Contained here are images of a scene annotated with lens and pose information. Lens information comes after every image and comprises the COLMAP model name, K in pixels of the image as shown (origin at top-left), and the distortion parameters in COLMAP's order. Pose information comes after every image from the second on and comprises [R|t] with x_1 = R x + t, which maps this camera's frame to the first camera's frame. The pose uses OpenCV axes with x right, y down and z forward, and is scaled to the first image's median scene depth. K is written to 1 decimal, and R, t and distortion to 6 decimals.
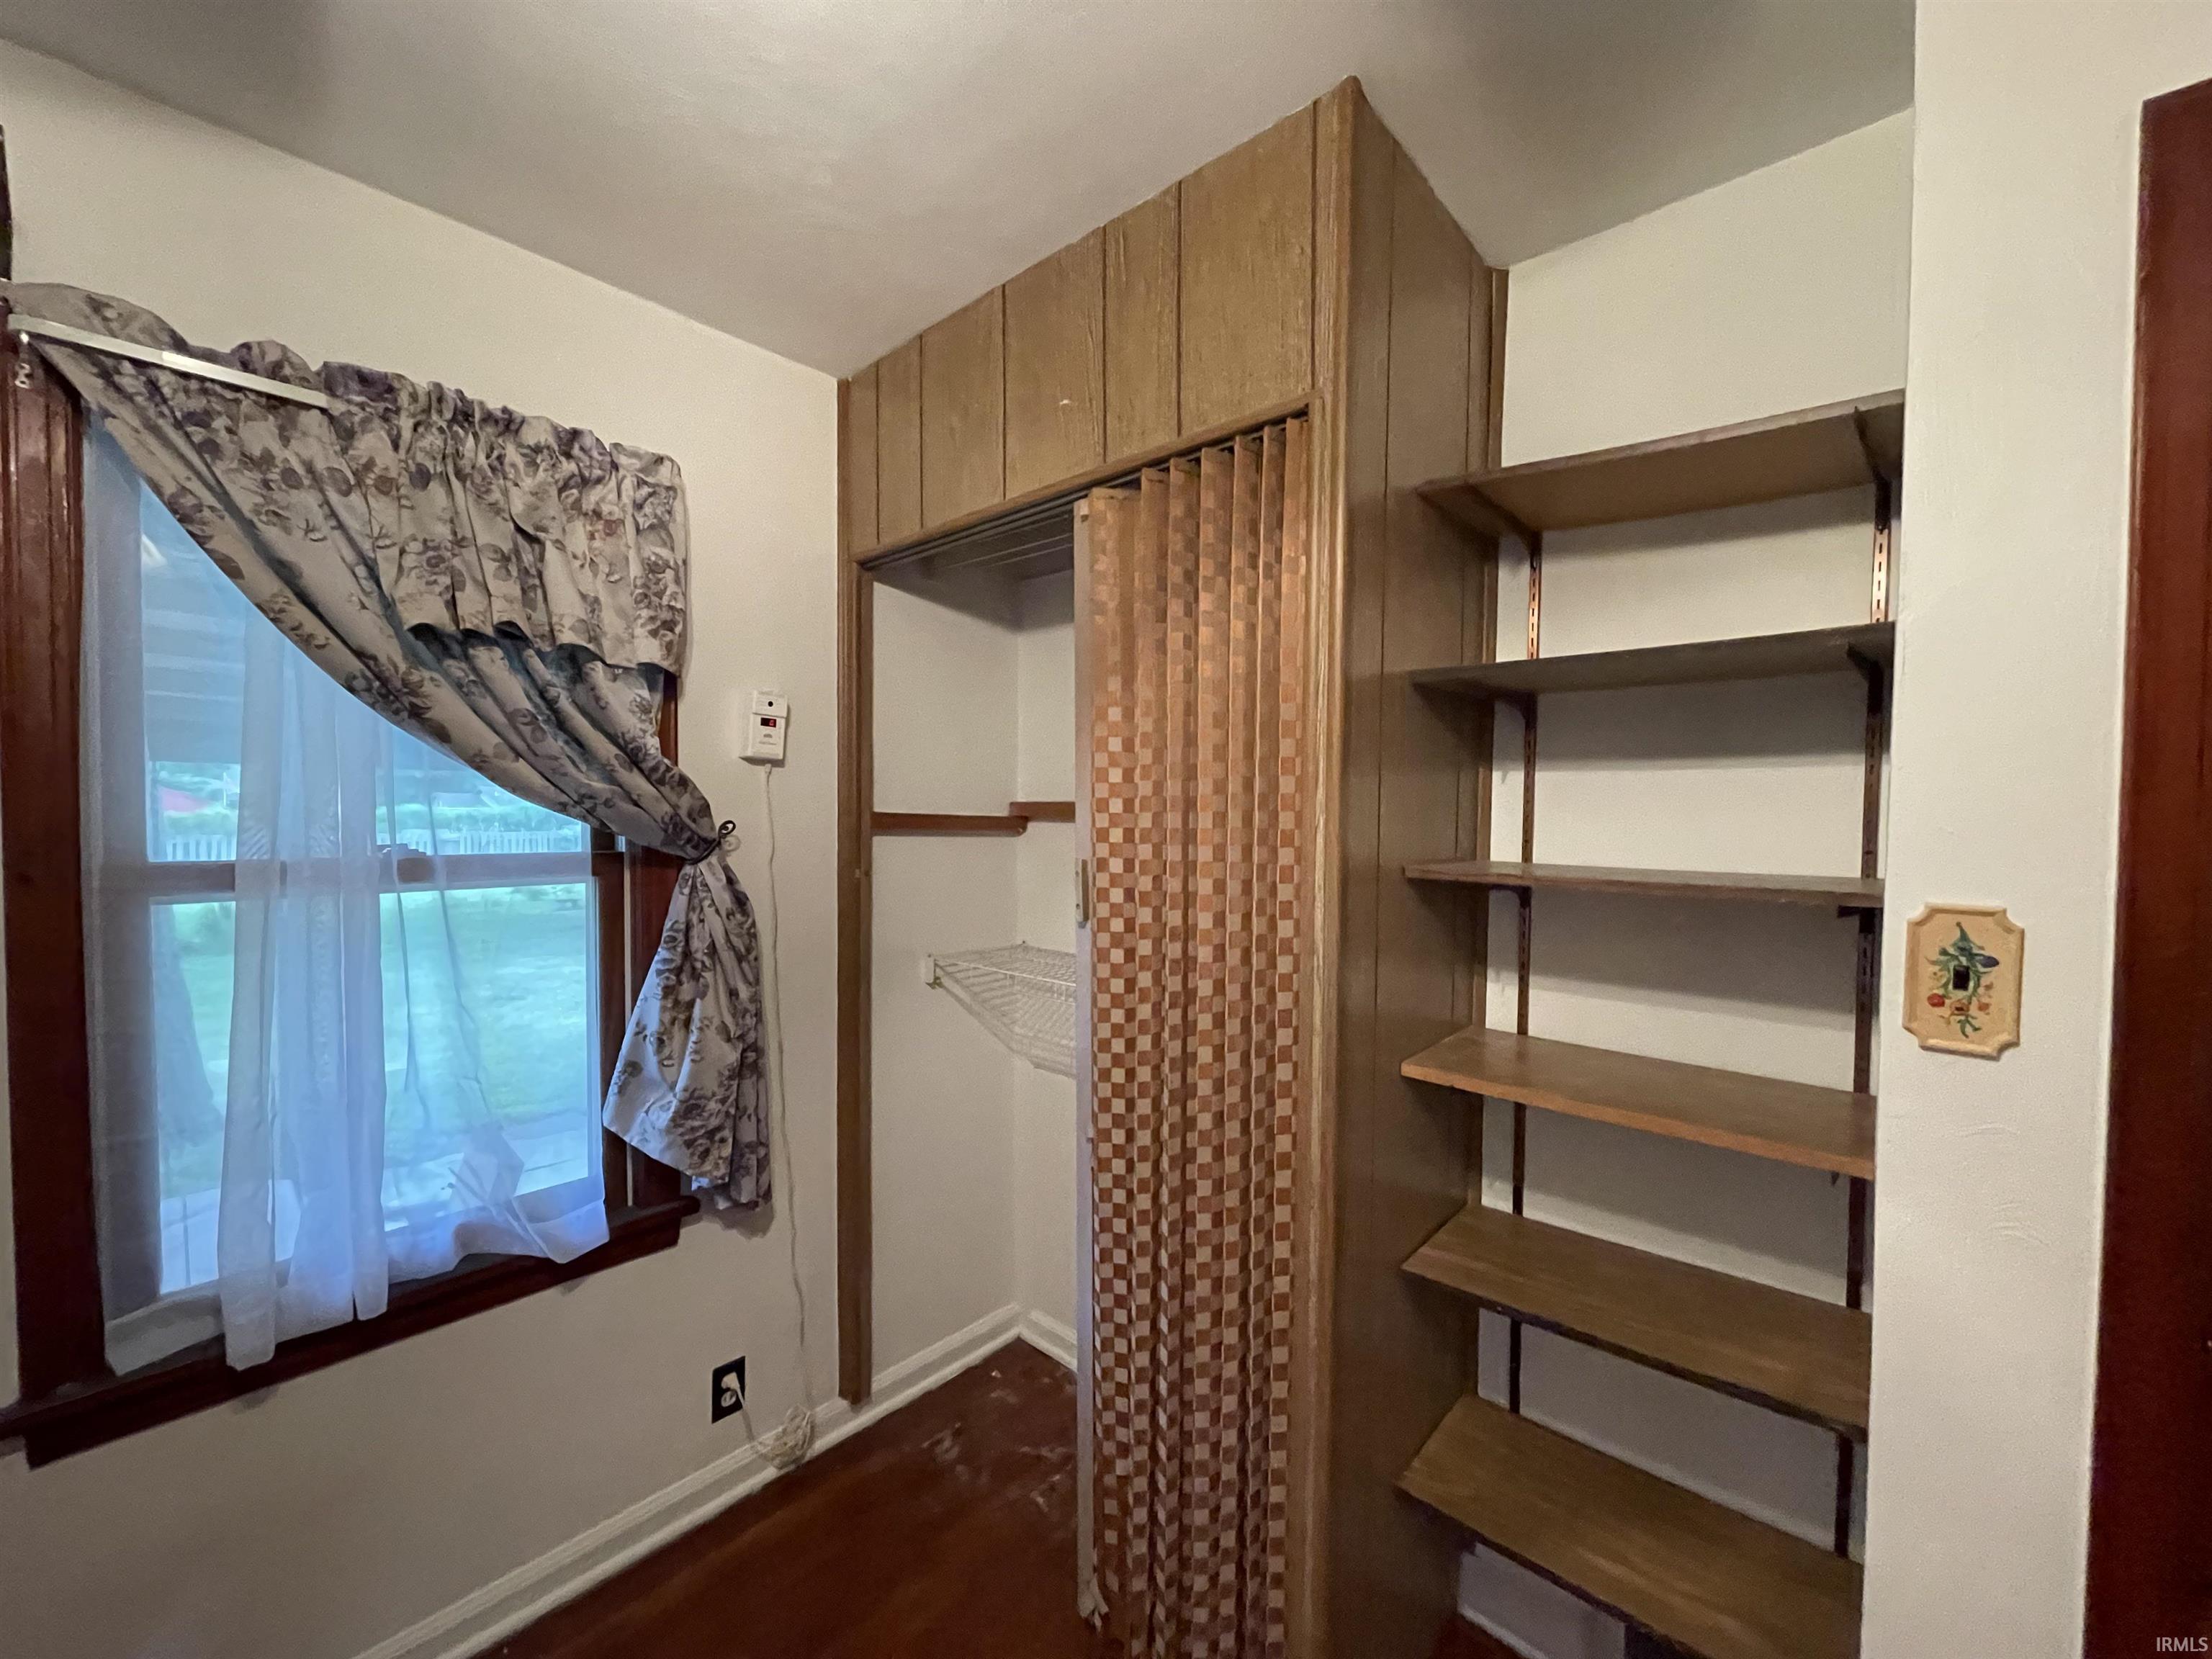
lens RADIAL K [[876.8, 0, 1106.0], [0, 876.8, 829.5], [0, 0, 1]] dist [-0.002441, -0.000143]
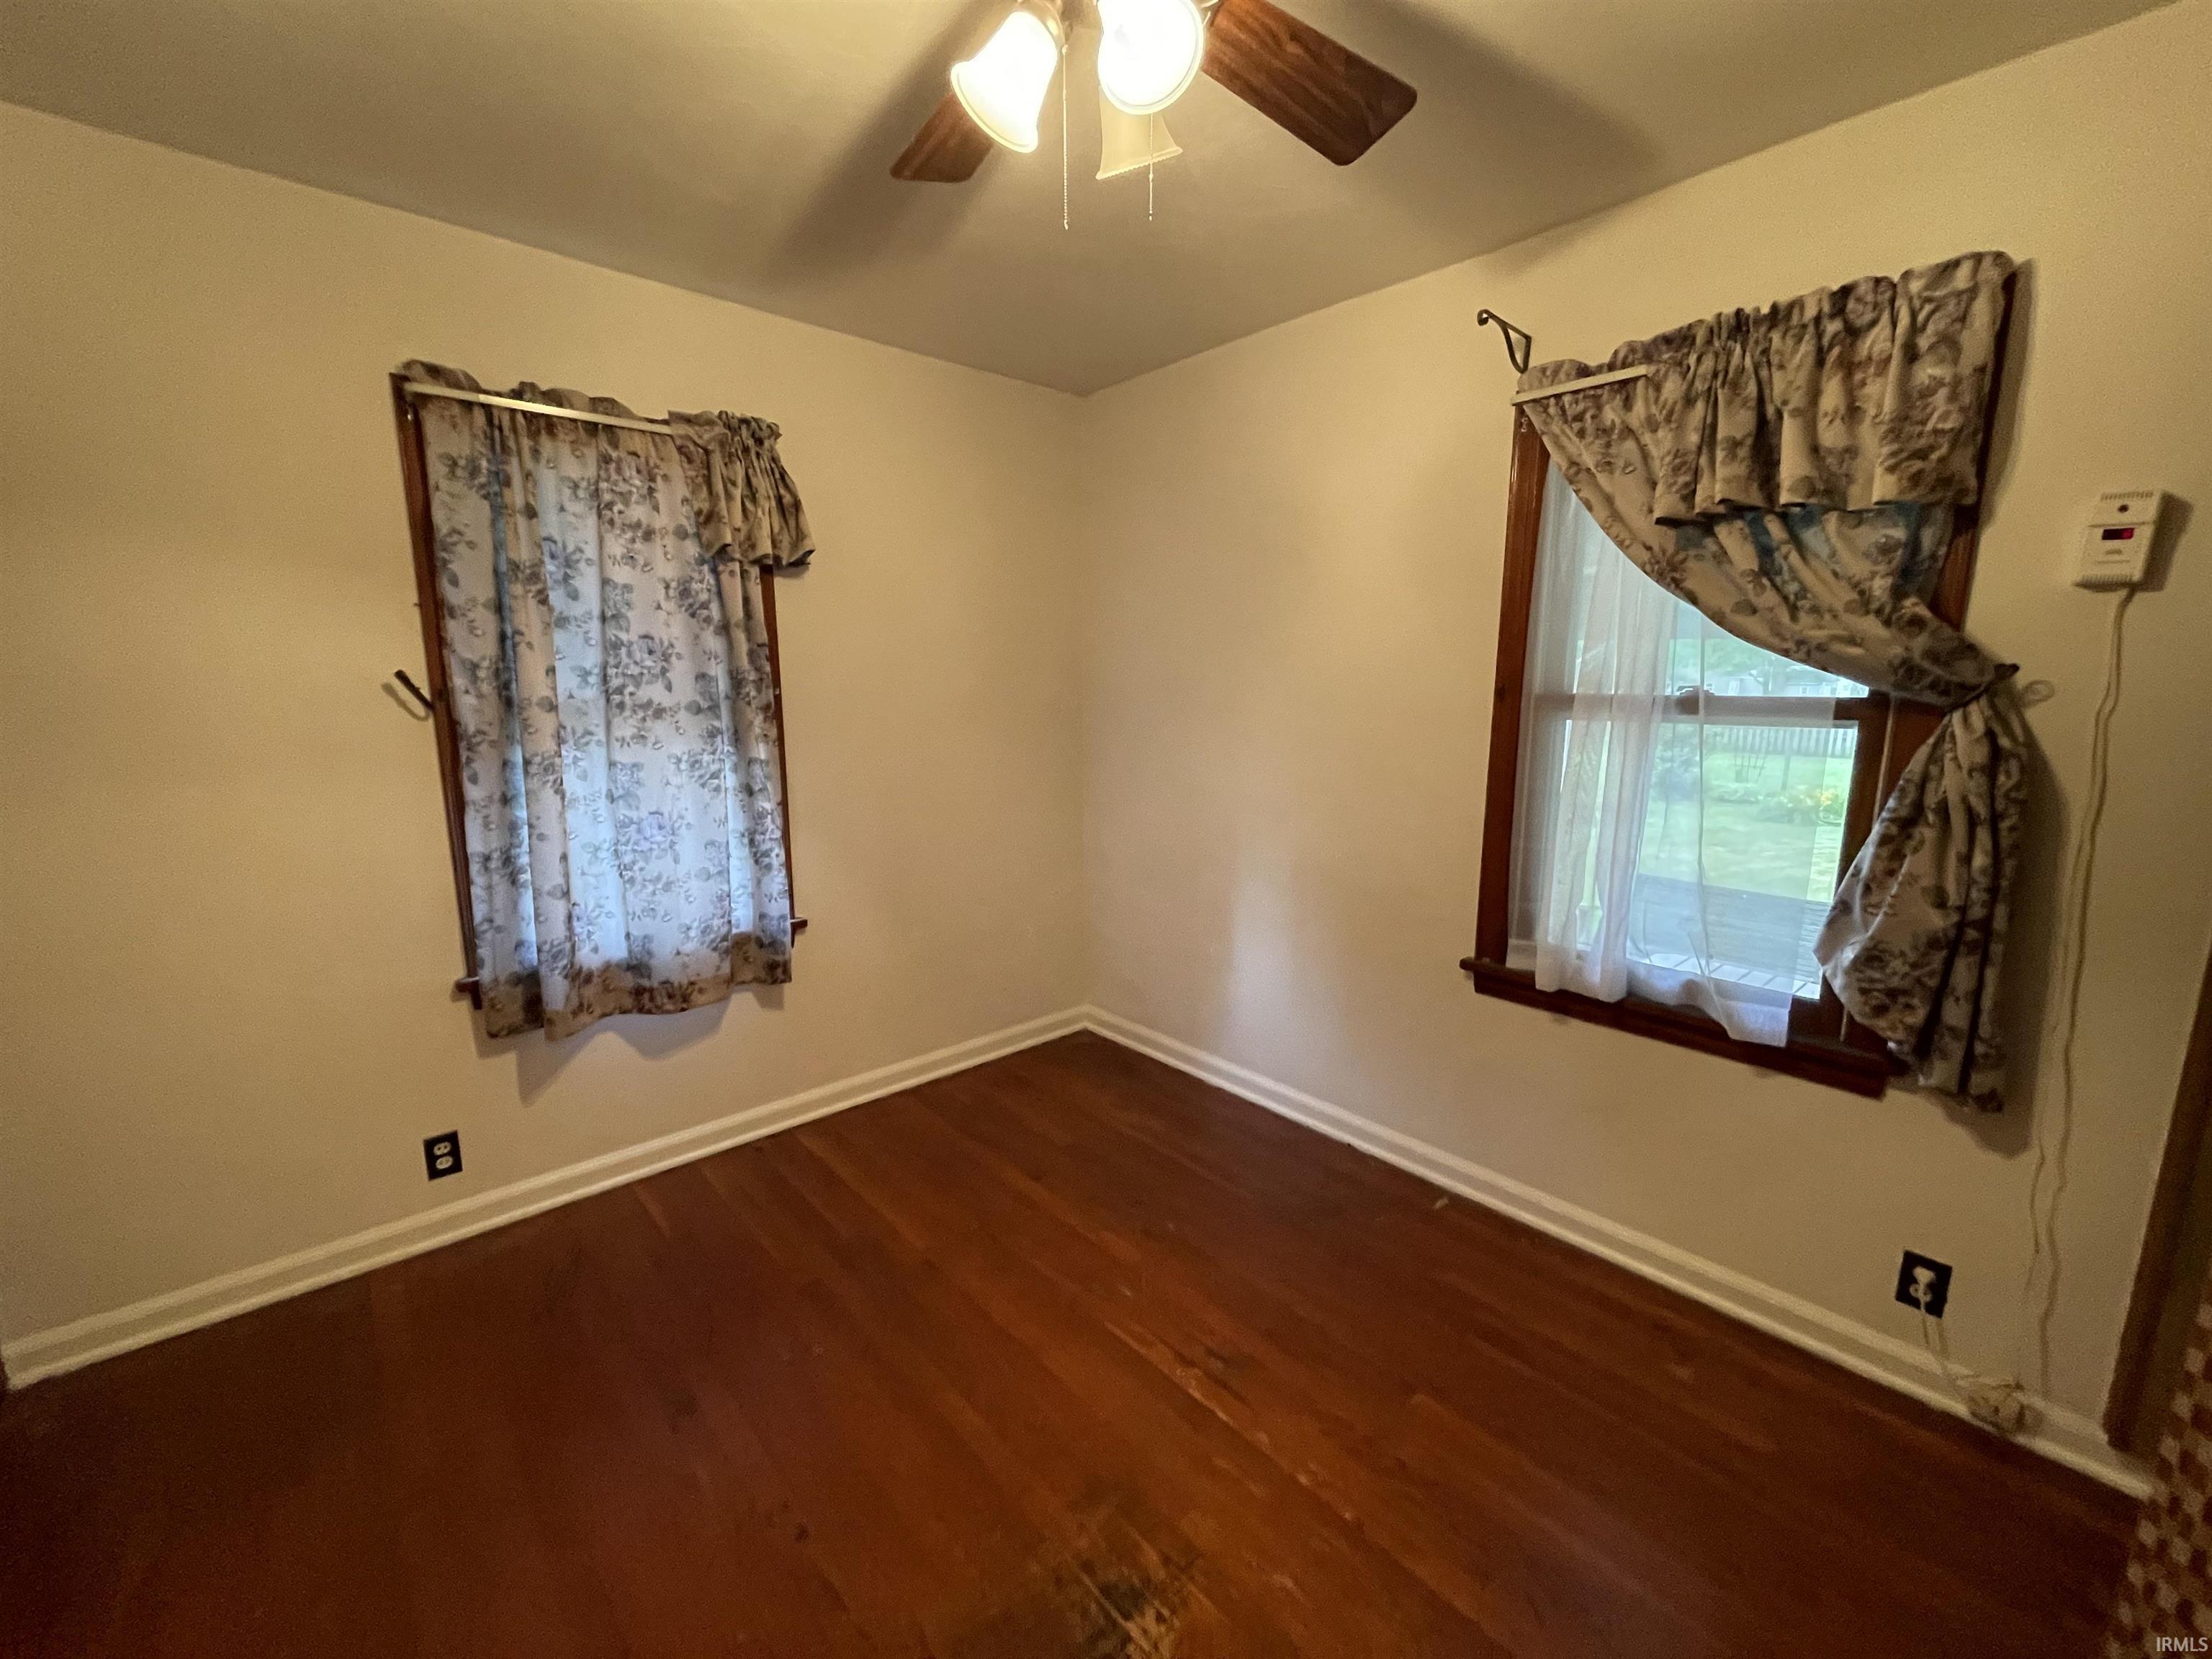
lens RADIAL K [[884.7, 0, 1101.9], [0, 884.7, 840.2], [0, 0, 1]] dist [-0.003950, 0.000115]
pose [[-0.113730, 0.160966, -0.980385, 0.618594], [-0.027756, 0.985888, 0.165089, 0.048032], [0.993124, 0.045987, -0.107657, 0.247876]]
